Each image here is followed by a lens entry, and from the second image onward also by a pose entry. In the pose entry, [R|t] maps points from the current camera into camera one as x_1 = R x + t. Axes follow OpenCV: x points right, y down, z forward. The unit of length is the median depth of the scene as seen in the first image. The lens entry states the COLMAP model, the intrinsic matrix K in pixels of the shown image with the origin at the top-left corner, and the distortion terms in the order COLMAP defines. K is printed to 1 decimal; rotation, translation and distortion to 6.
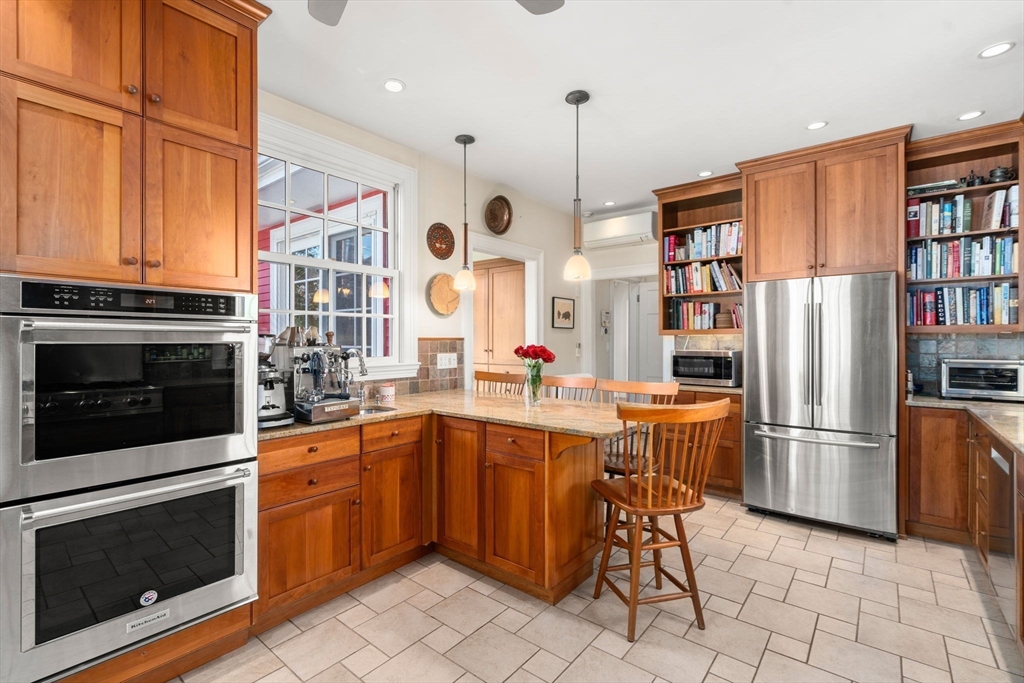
lens RADIAL K [[462.0, 0, 510.7], [0, 462.0, 342.7], [0, 0, 1]] dist [-0.019793, -0.000439]
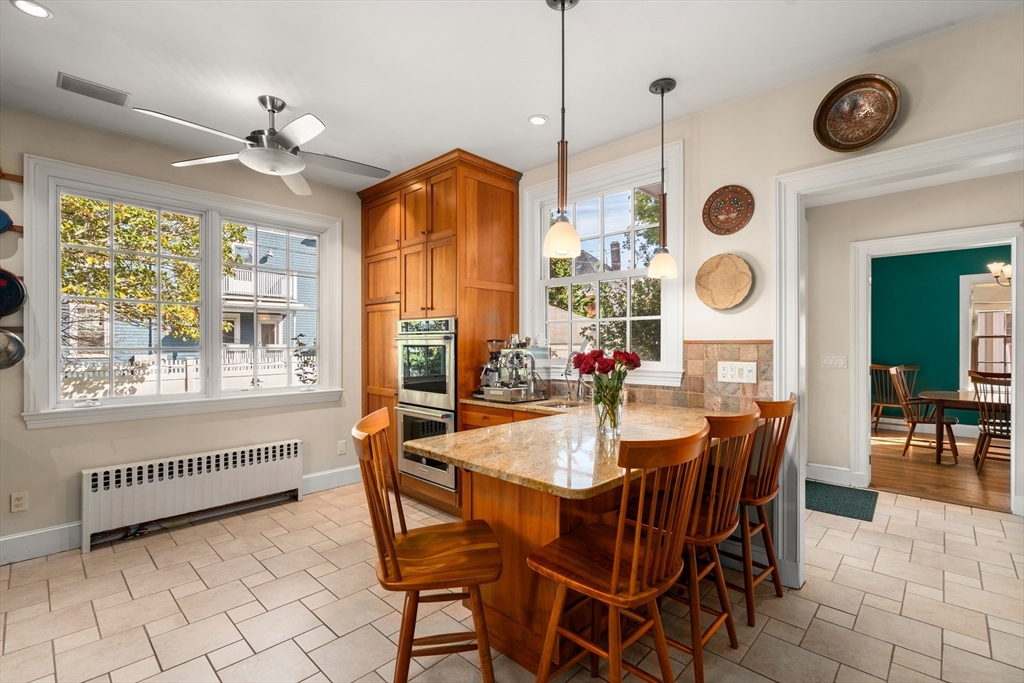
lens RADIAL K [[464.2, 0, 508.9], [0, 464.2, 343.3], [0, 0, 1]] dist [0.001001, 0.000043]
pose [[-0.080098, 0.006830, -0.996764, 0.627074], [-0.000726, 0.999976, 0.006910, -0.011184], [0.996787, 0.001278, -0.080091, 0.716452]]
